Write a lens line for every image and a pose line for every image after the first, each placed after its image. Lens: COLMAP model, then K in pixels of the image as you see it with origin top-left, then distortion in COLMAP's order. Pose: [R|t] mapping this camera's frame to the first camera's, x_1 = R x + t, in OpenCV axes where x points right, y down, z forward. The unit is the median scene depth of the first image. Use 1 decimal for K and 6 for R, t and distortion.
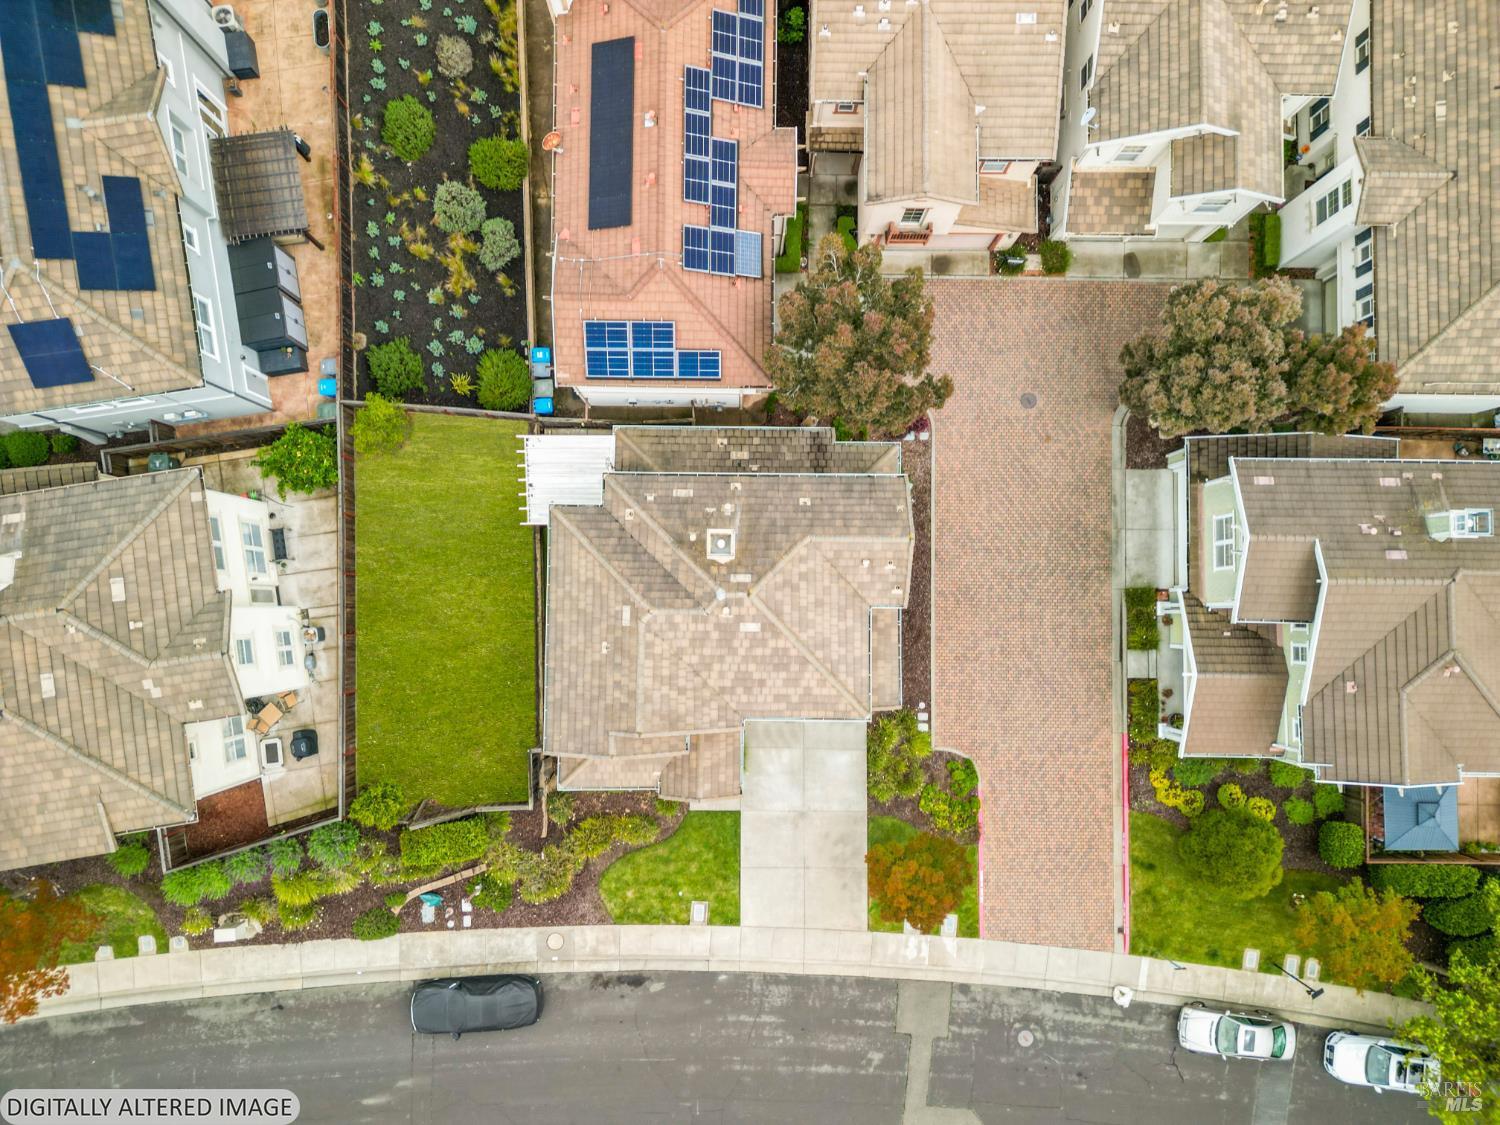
lens RADIAL K [[1051.1, 0, 755.5], [0, 1051.1, 558.0], [0, 0, 1]] dist [0.060939, -0.056258]
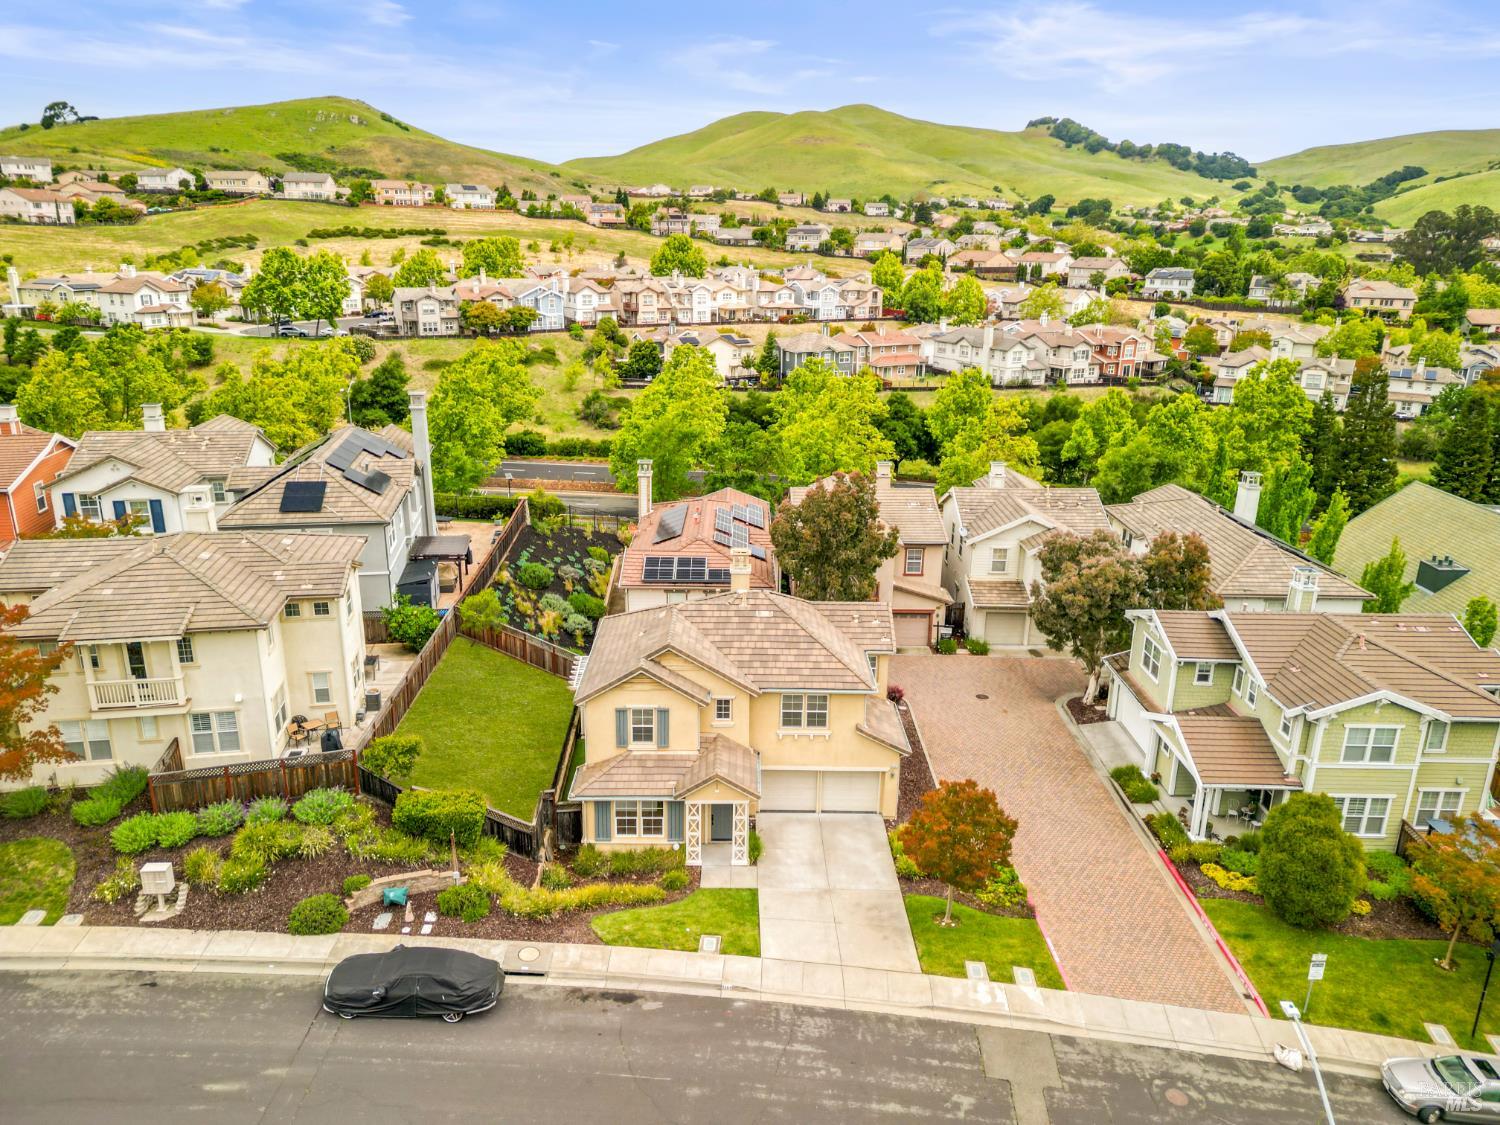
lens RADIAL K [[1051.1, 0, 755.5], [0, 1051.1, 558.0], [0, 0, 1]] dist [0.060939, -0.056258]
pose [[0.999800, -0.004052, 0.019607, -0.032981], [0.019811, 0.341909, -0.939524, 0.995142], [-0.002897, 0.939724, 0.341921, 0.441625]]
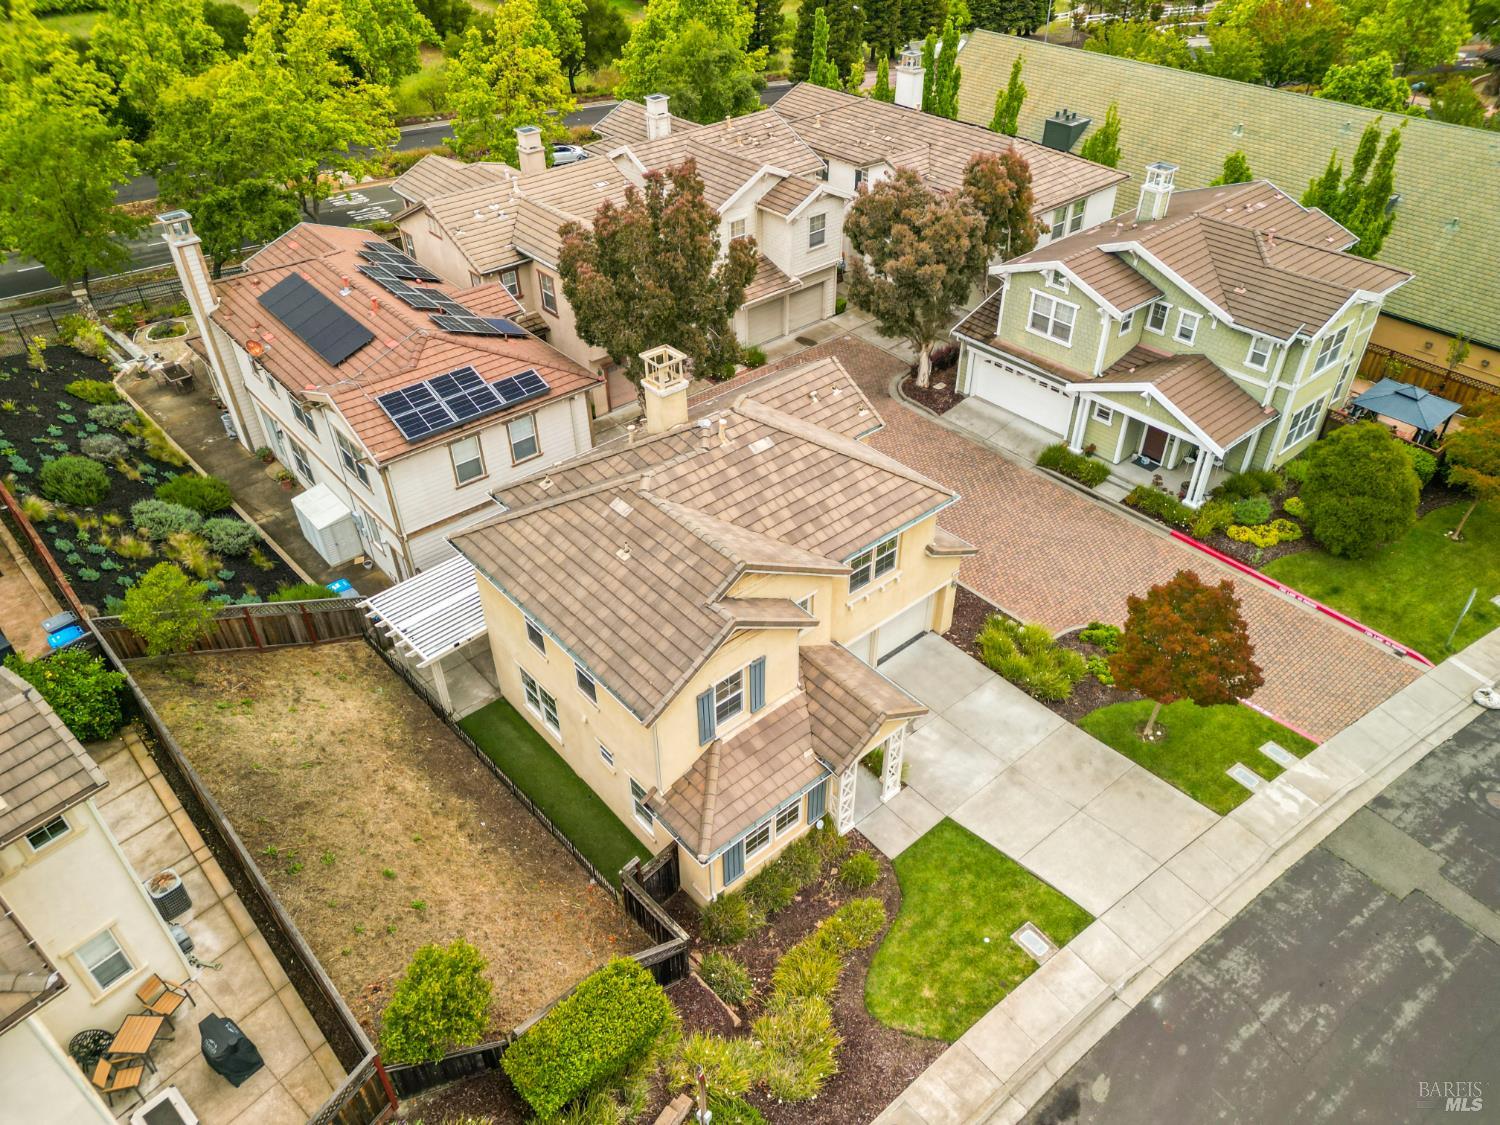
lens RADIAL K [[1051.1, 0, 755.5], [0, 1051.1, 558.0], [0, 0, 1]] dist [0.060939, -0.056258]
pose [[0.750390, -0.422399, 0.508423, -0.366182], [0.660919, 0.491209, -0.567363, 0.456439], [-0.010088, 0.761769, 0.647770, 0.473749]]
